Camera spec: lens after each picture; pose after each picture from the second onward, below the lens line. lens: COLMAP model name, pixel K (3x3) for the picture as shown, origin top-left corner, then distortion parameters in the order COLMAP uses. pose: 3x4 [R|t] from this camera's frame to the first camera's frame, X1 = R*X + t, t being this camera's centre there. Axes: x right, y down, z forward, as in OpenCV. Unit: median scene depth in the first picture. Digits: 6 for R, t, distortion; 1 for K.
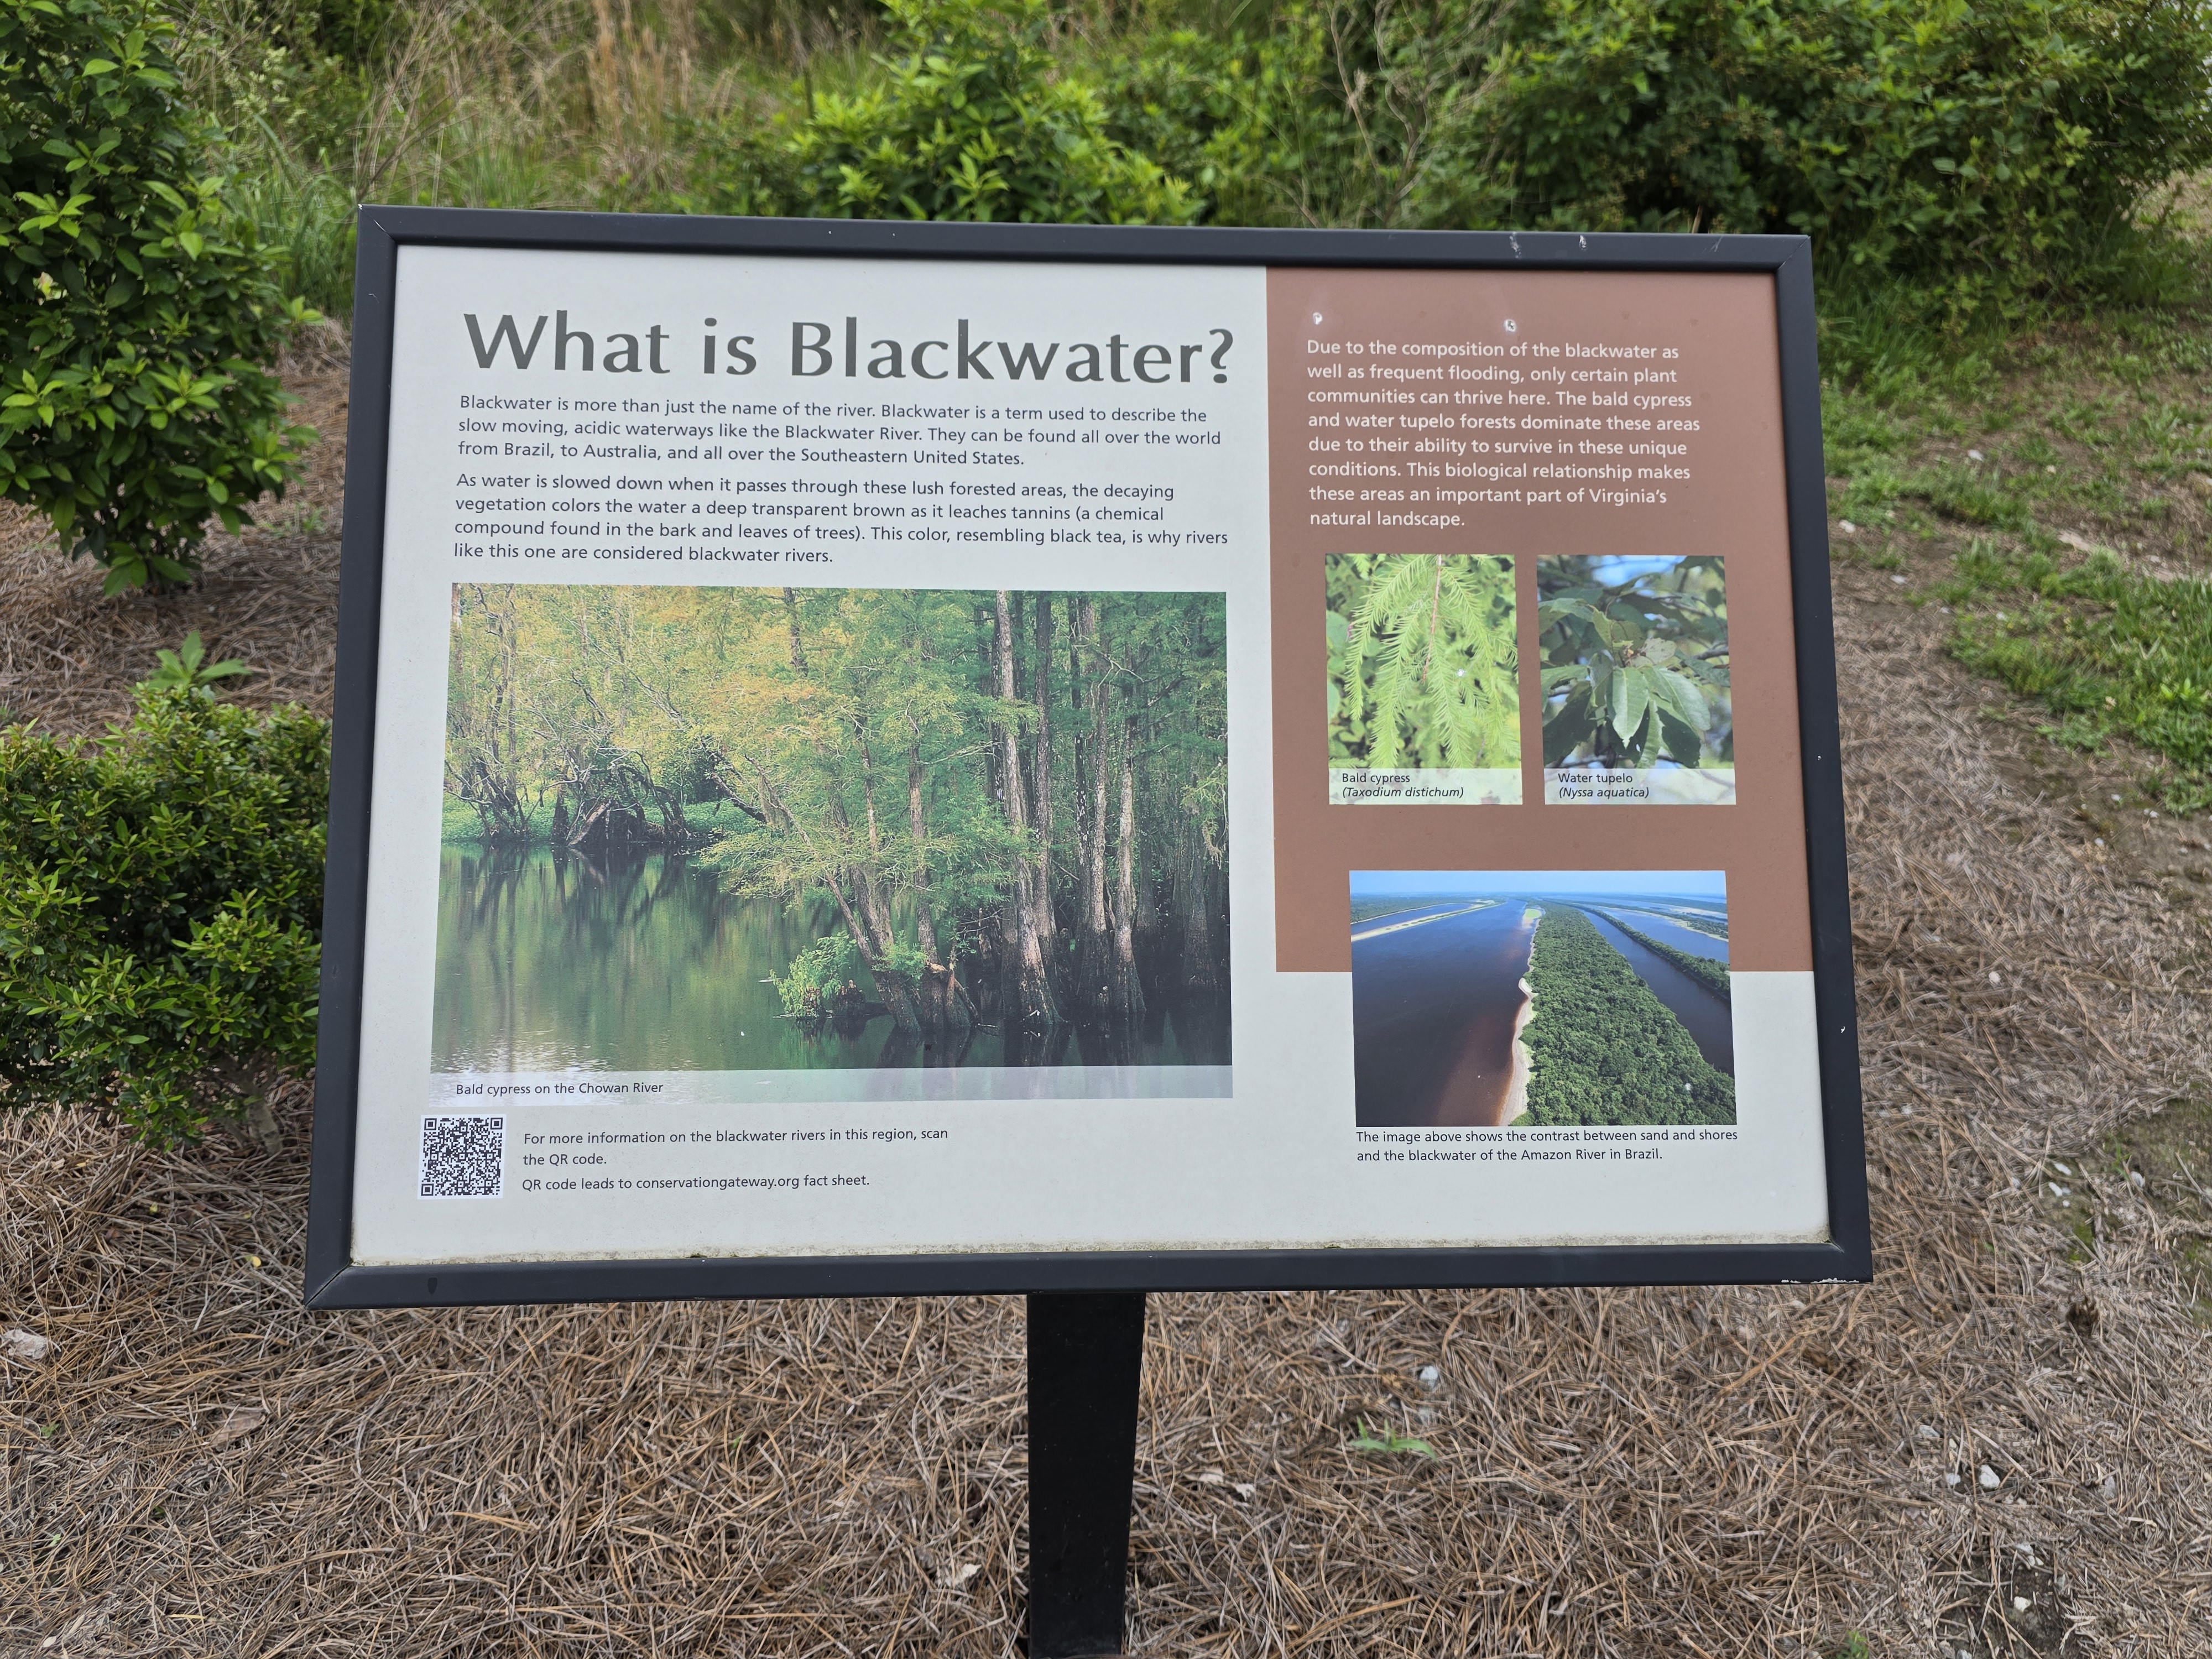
lens RADIAL K [[1478.3, 0, 1105.2], [0, 1478.3, 830.2], [0, 0, 1]] dist [0.004744, -0.002431]
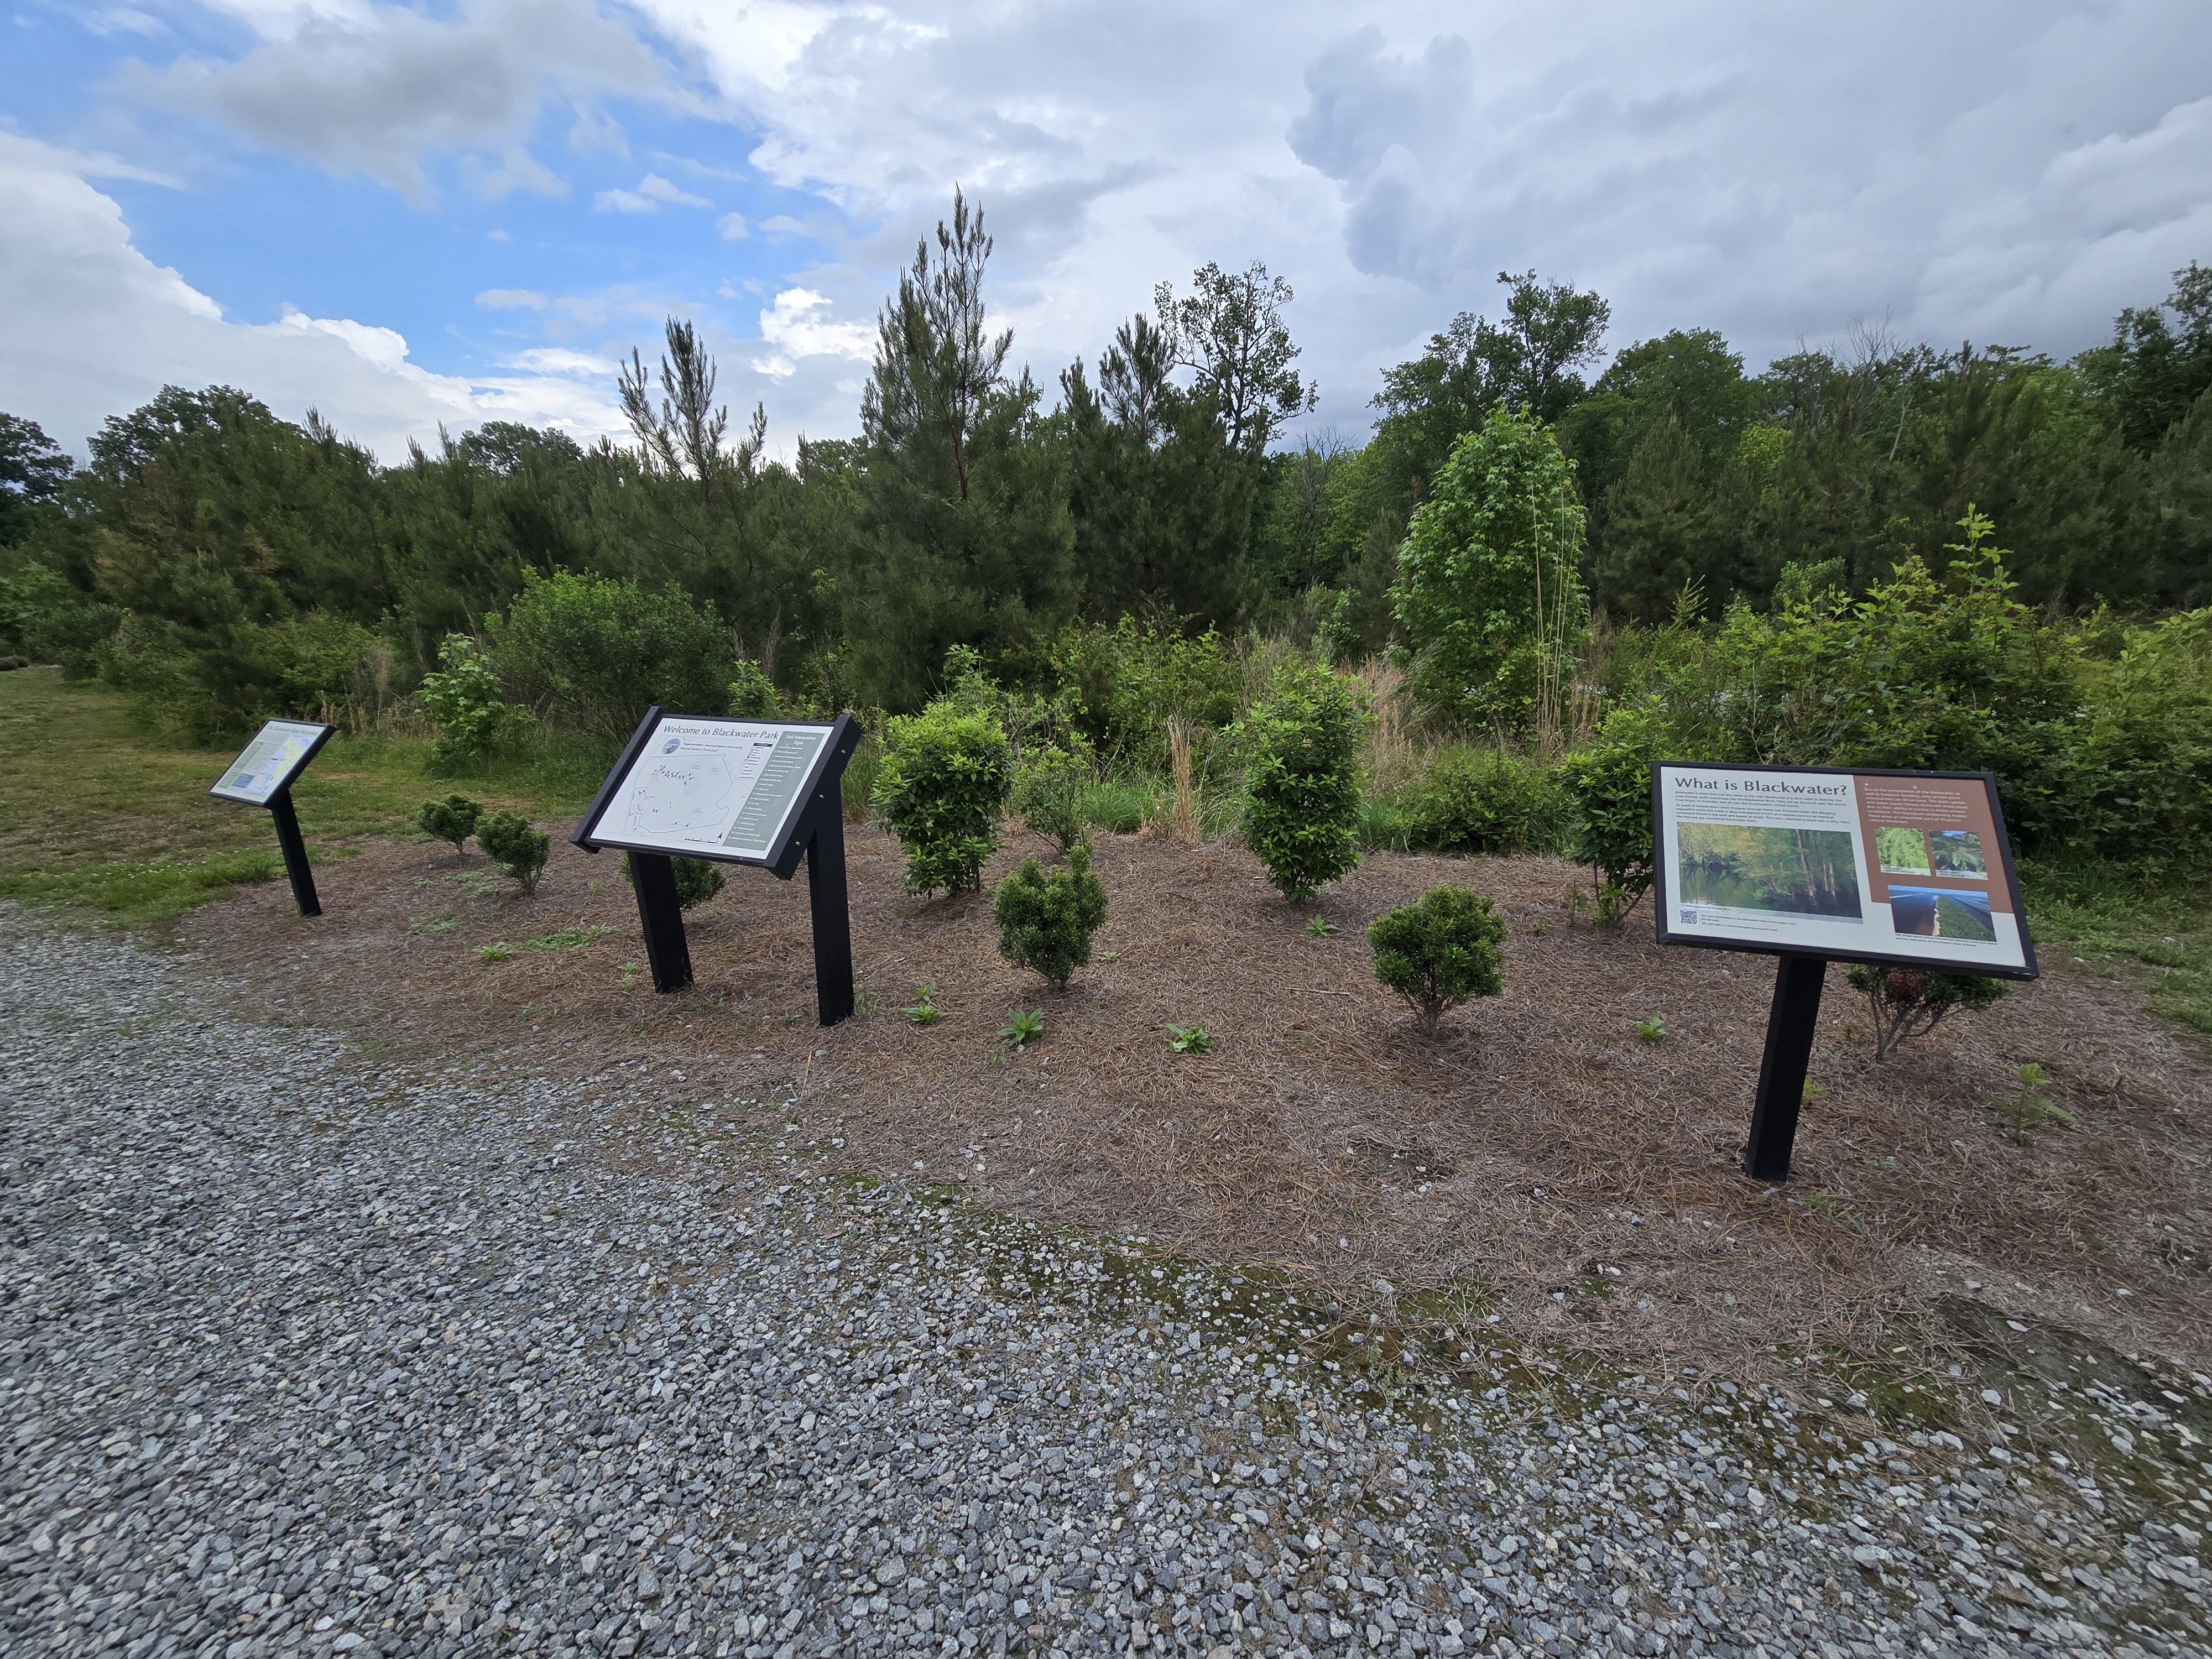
lens RADIAL K [[891.7, 0, 1105.2], [0, 891.7, 825.8], [0, 0, 1]] dist [-0.004033, 0.000600]
pose [[0.914568, 0.048668, -0.401494, -1.025328], [-0.199150, 0.918227, -0.342342, 1.363062], [0.352002, 0.393052, 0.849473, -2.480371]]
